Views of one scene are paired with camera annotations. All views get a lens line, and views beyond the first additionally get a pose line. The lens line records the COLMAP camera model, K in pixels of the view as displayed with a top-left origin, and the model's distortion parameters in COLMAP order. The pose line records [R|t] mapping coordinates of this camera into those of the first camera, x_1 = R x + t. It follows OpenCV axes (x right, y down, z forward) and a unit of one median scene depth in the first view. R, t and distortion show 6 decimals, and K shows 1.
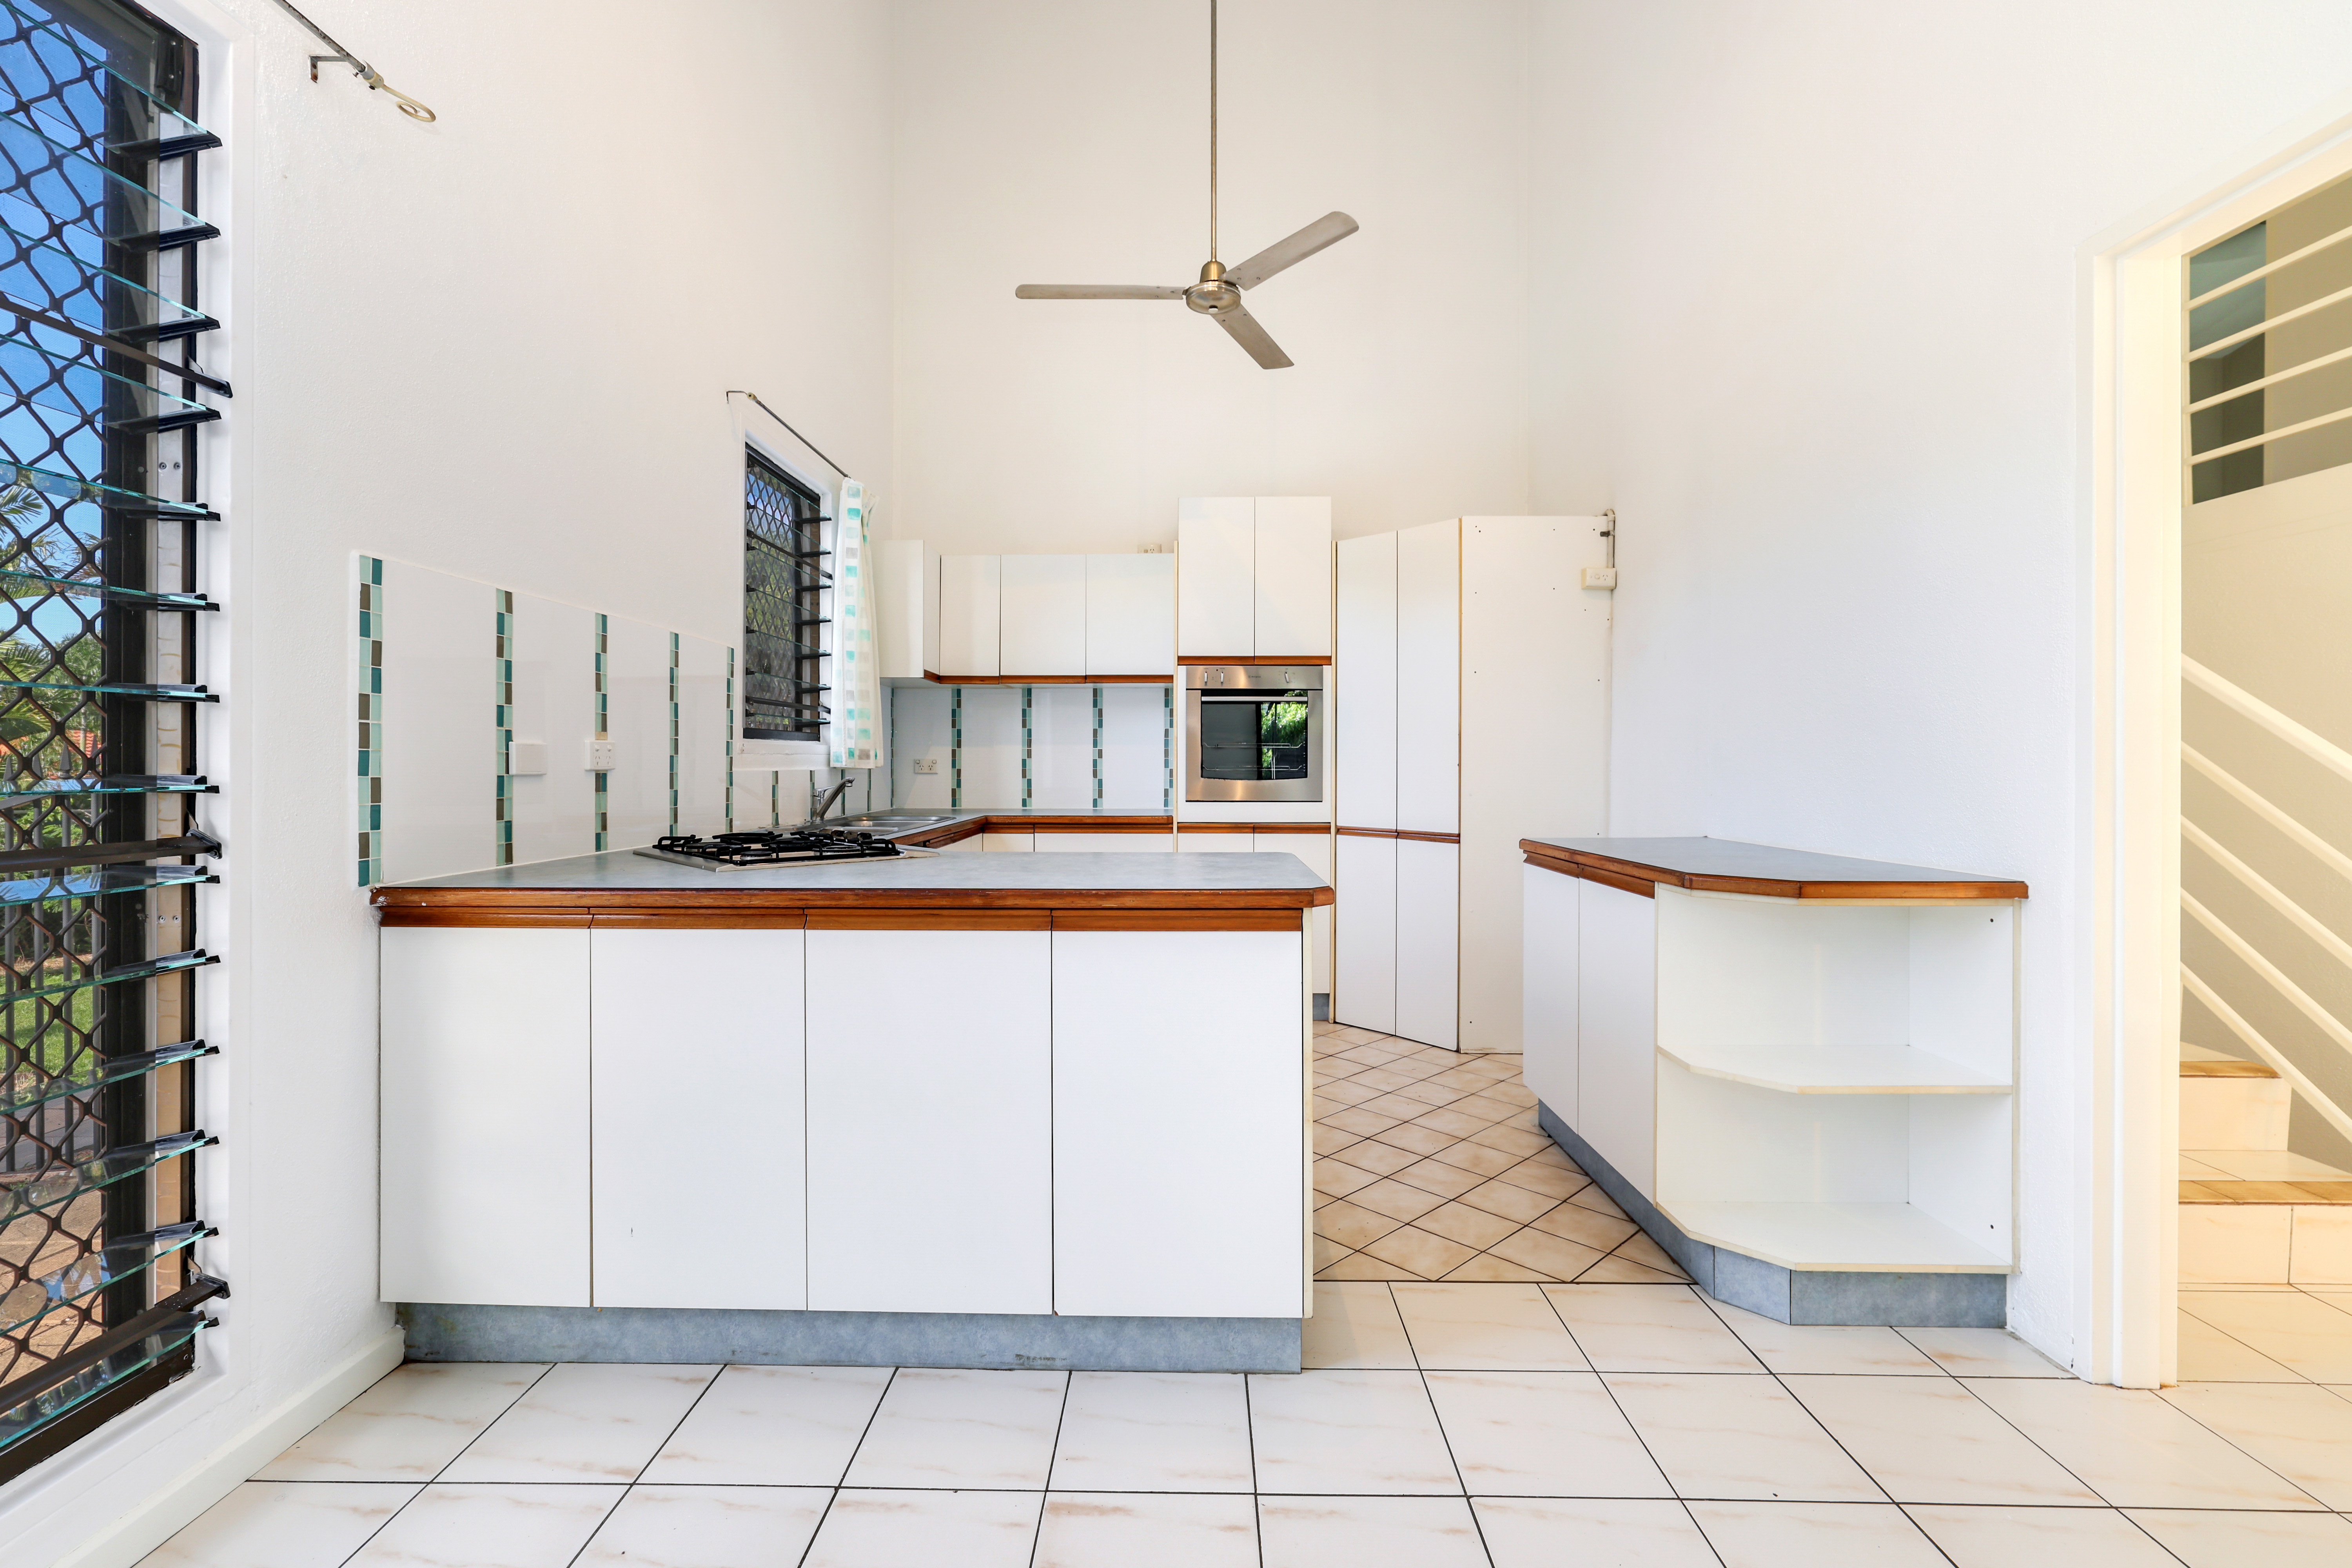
lens RADIAL K [[1008.7, 0, 1174.0], [0, 1008.7, 765.1], [0, 0, 1]] dist [-0.014804, 0.004485]
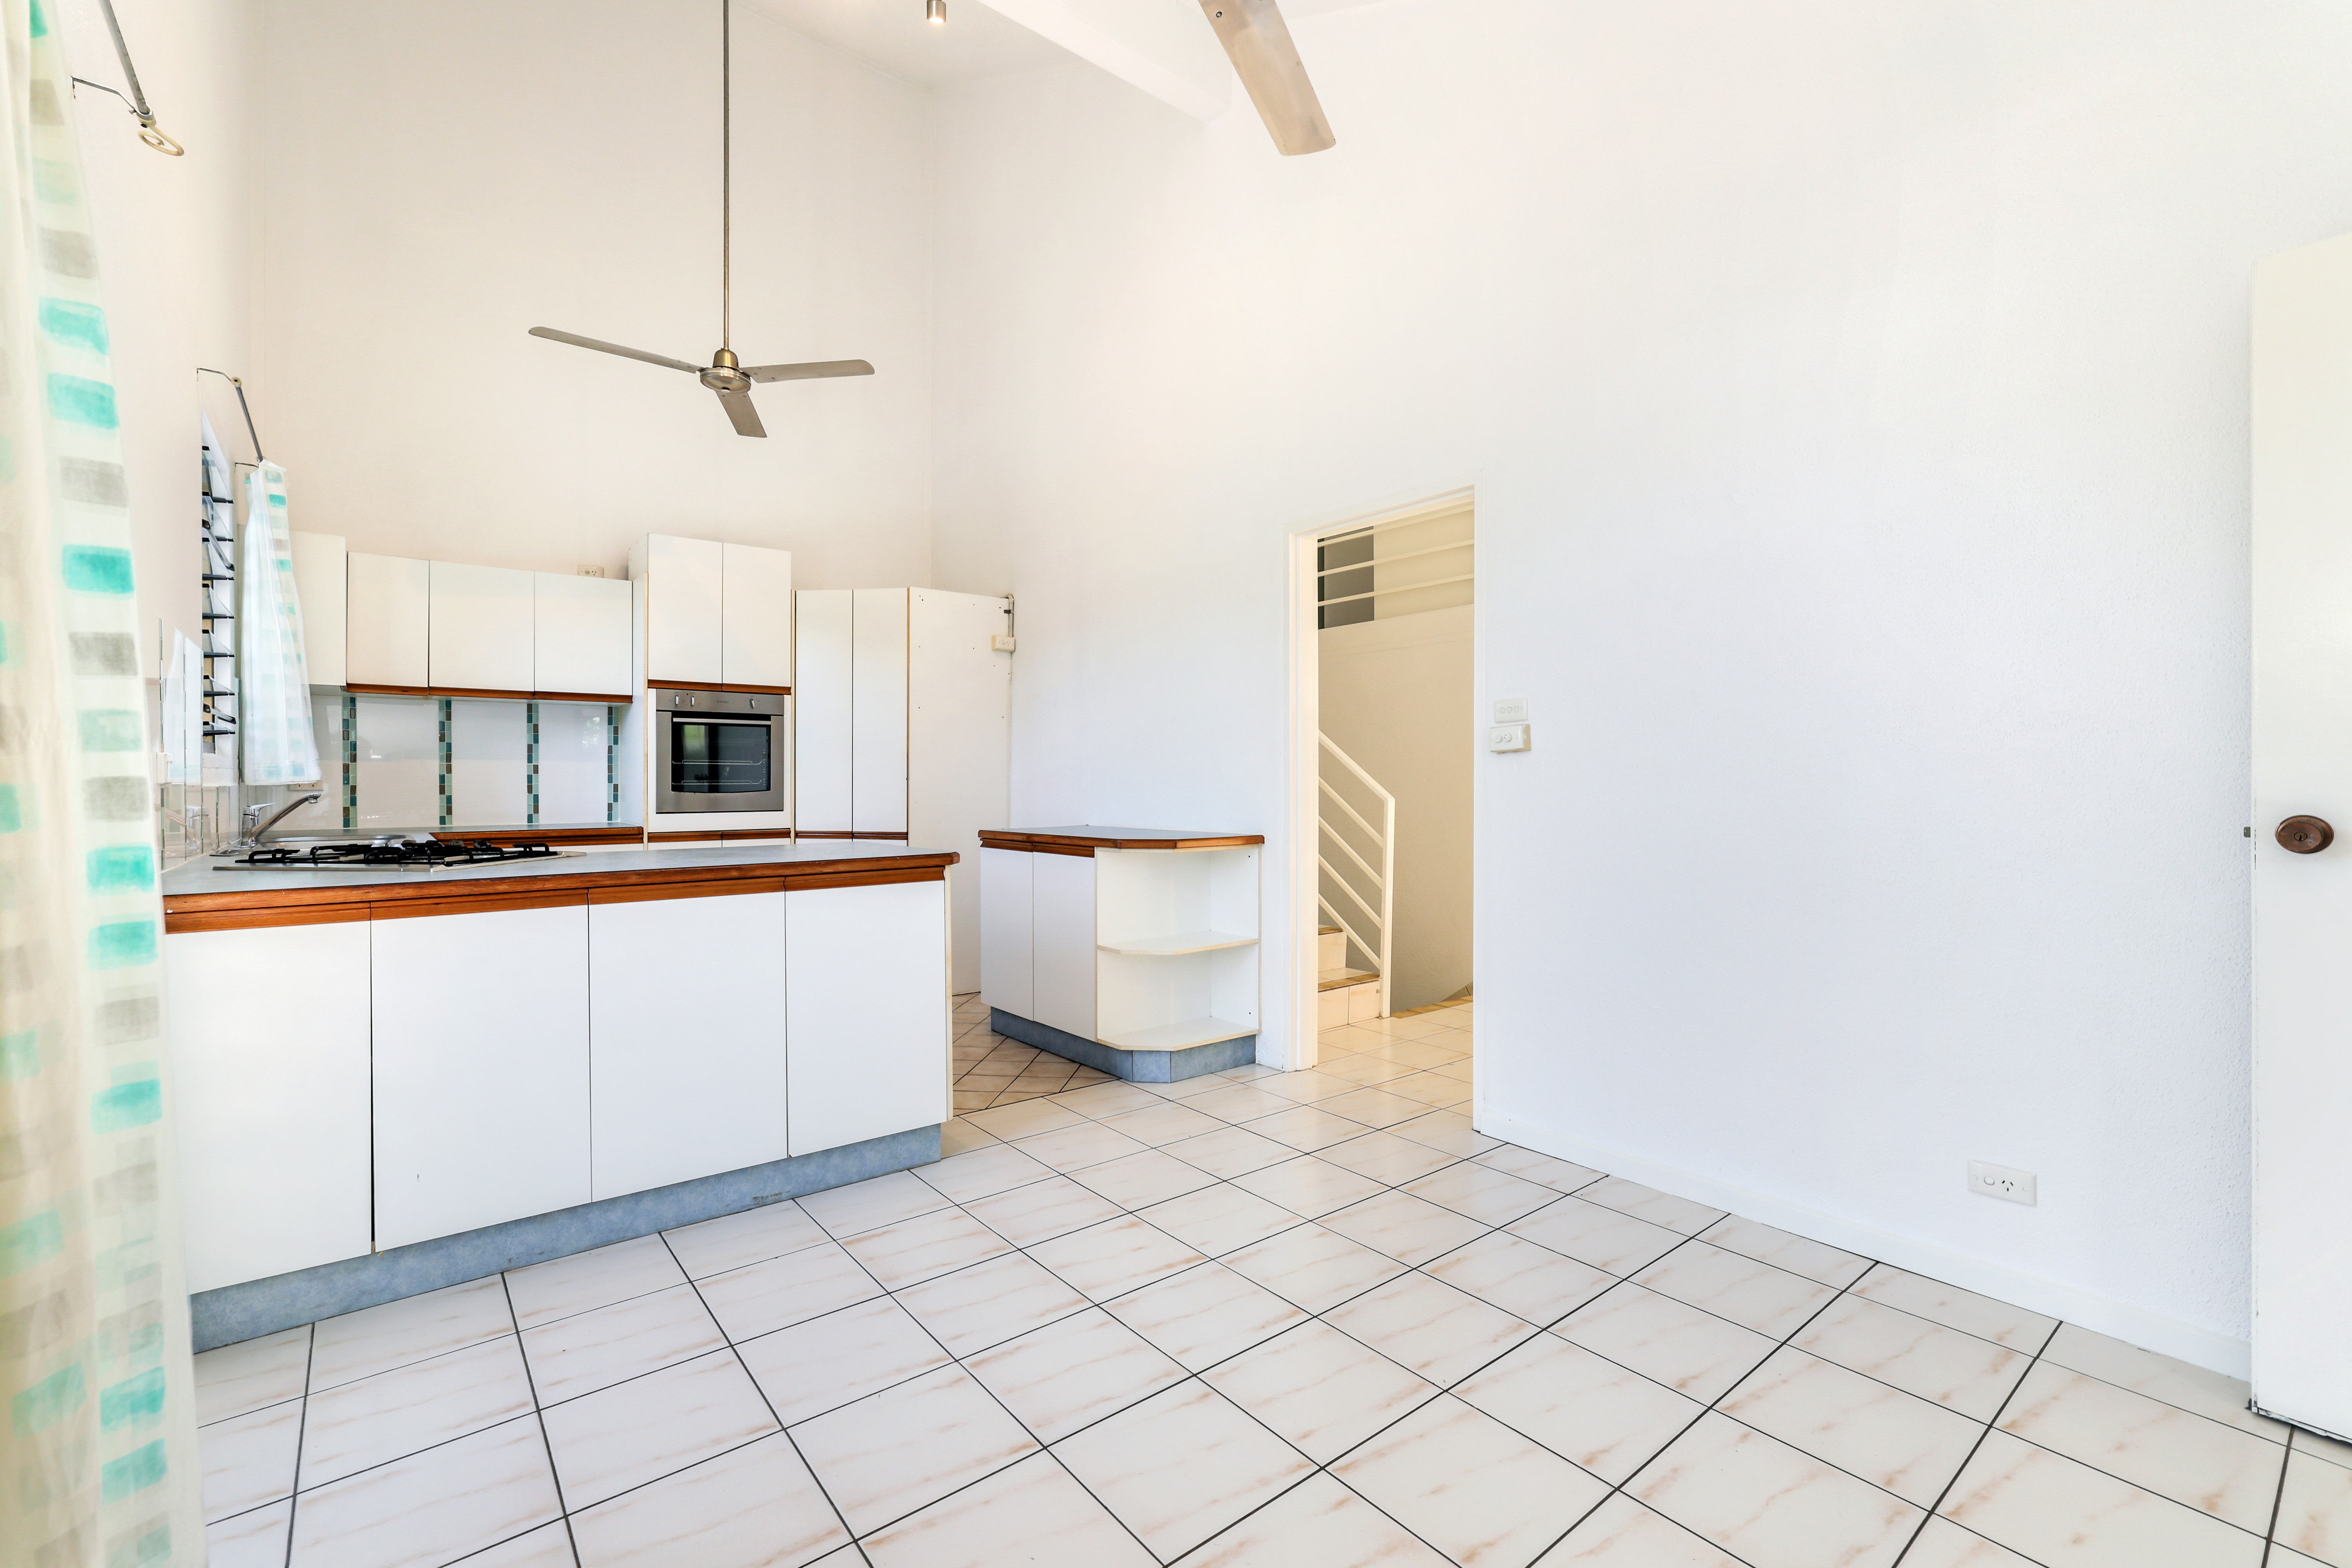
lens RADIAL K [[1008.7, 0, 1178.7], [0, 1008.7, 789.2], [0, 0, 1]] dist [-0.014804, 0.004485]
pose [[0.764974, -0.008290, 0.644007, -0.315685], [0.004142, 0.999960, 0.007952, 0.004638], [-0.644047, -0.003416, 0.764978, -0.238027]]
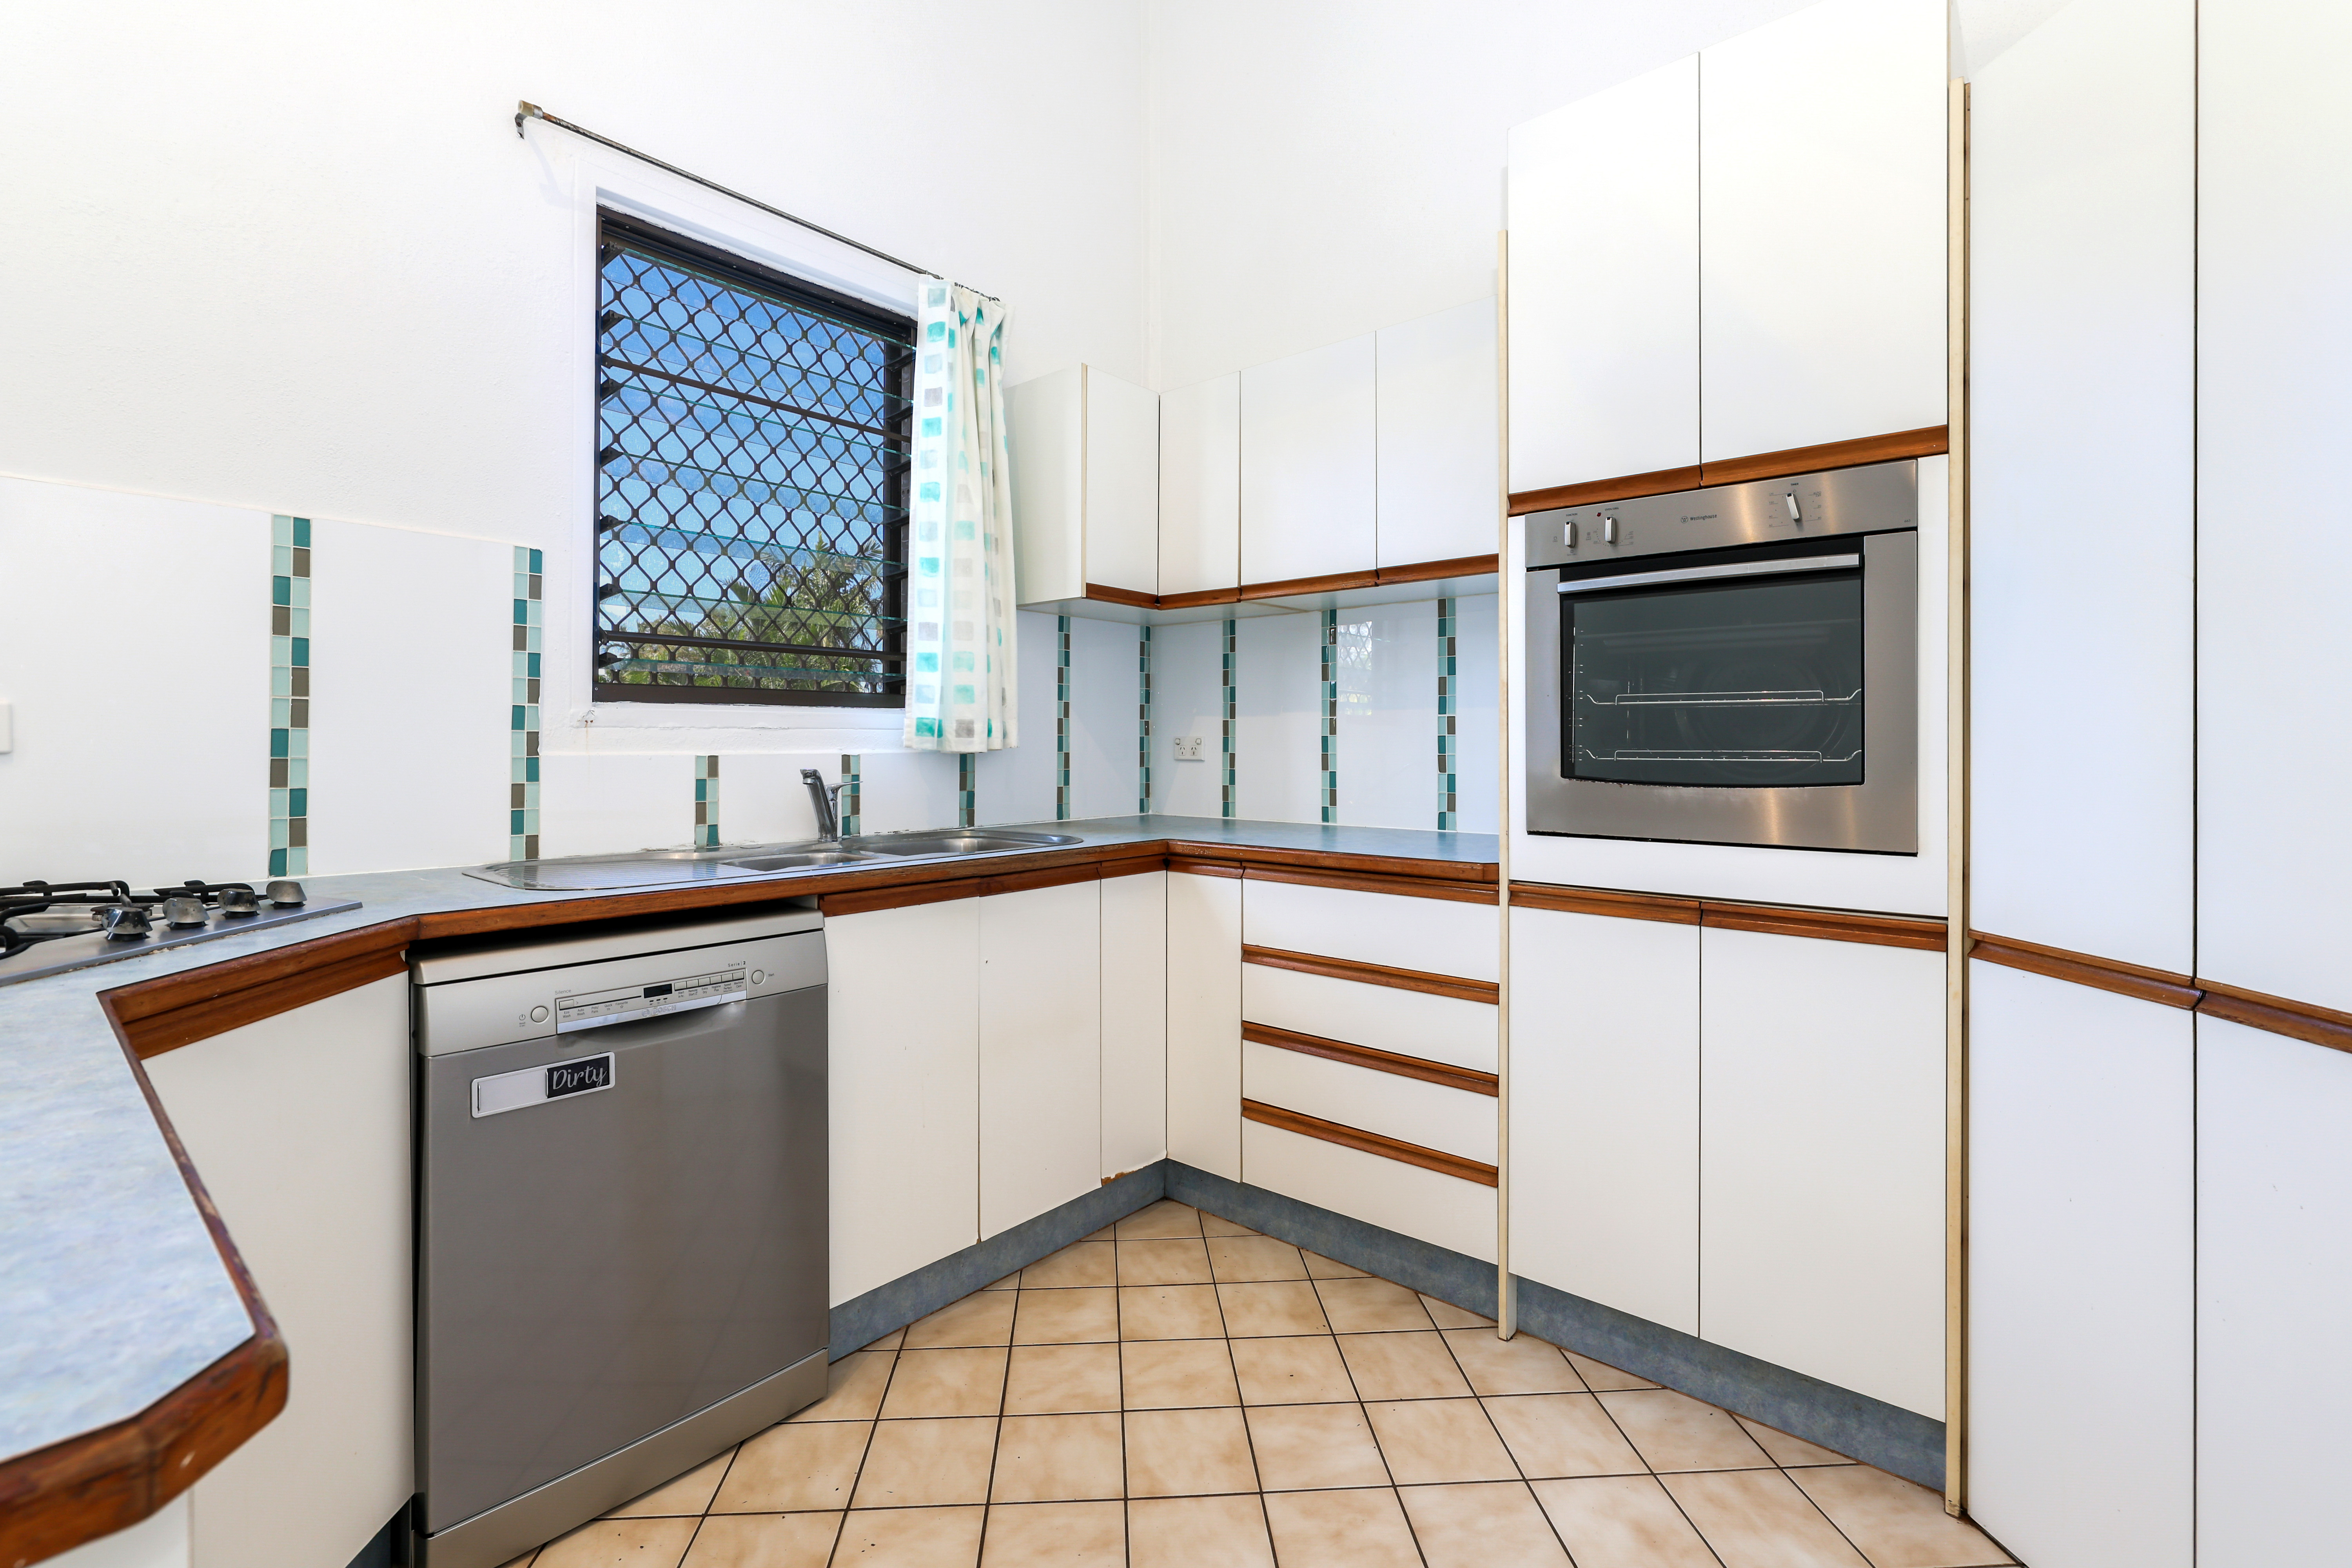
lens RADIAL K [[1062.8, 0, 1169.3], [0, 1062.8, 749.2], [0, 0, 1]] dist [-0.000041, -0.000448]
pose [[0.765550, 0.003675, -0.643365, 0.228833], [-0.002518, 0.999993, 0.002716, -0.000445], [0.643371, -0.000460, 0.765554, 0.691532]]
